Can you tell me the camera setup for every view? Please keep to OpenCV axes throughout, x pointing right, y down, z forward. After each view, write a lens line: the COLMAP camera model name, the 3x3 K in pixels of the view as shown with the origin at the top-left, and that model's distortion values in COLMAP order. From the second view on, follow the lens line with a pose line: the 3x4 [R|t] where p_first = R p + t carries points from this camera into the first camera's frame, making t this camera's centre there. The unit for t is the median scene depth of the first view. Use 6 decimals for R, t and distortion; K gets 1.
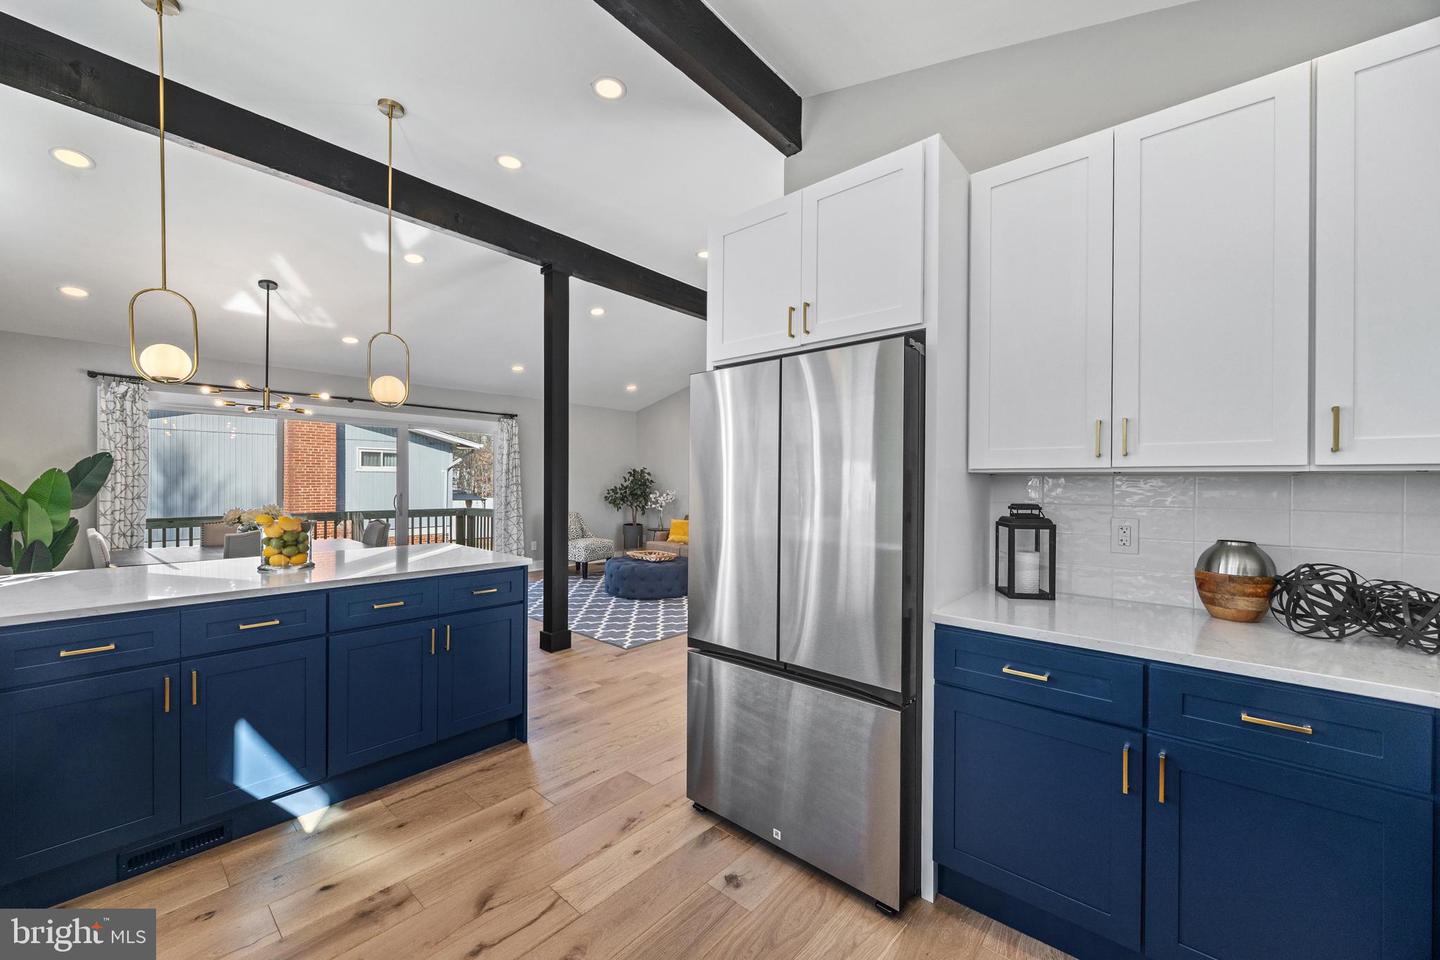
lens RADIAL K [[552.1, 0, 716.8], [0, 552.1, 484.3], [0, 0, 1]] dist [-0.003424, 0.000778]
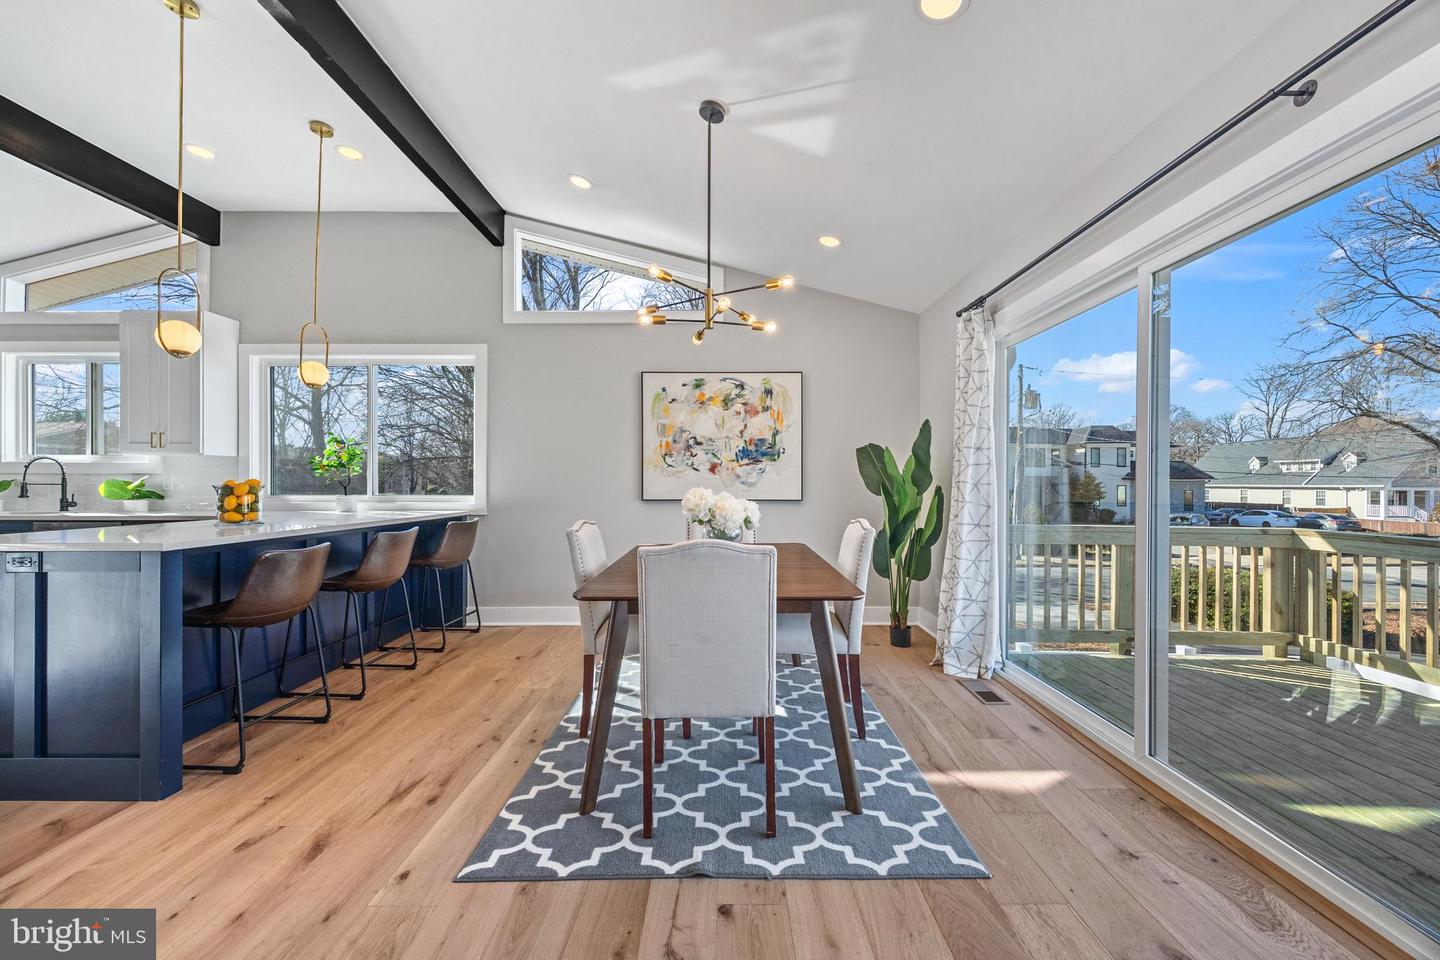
lens RADIAL K [[552.1, 0, 722.7], [0, 552.1, 484.0], [0, 0, 1]] dist [-0.003424, 0.000778]
pose [[-0.758662, -0.007388, -0.651442, -0.402053], [-0.008621, 0.999962, -0.001301, 0.029505], [0.651427, 0.004629, -0.758697, 1.301437]]
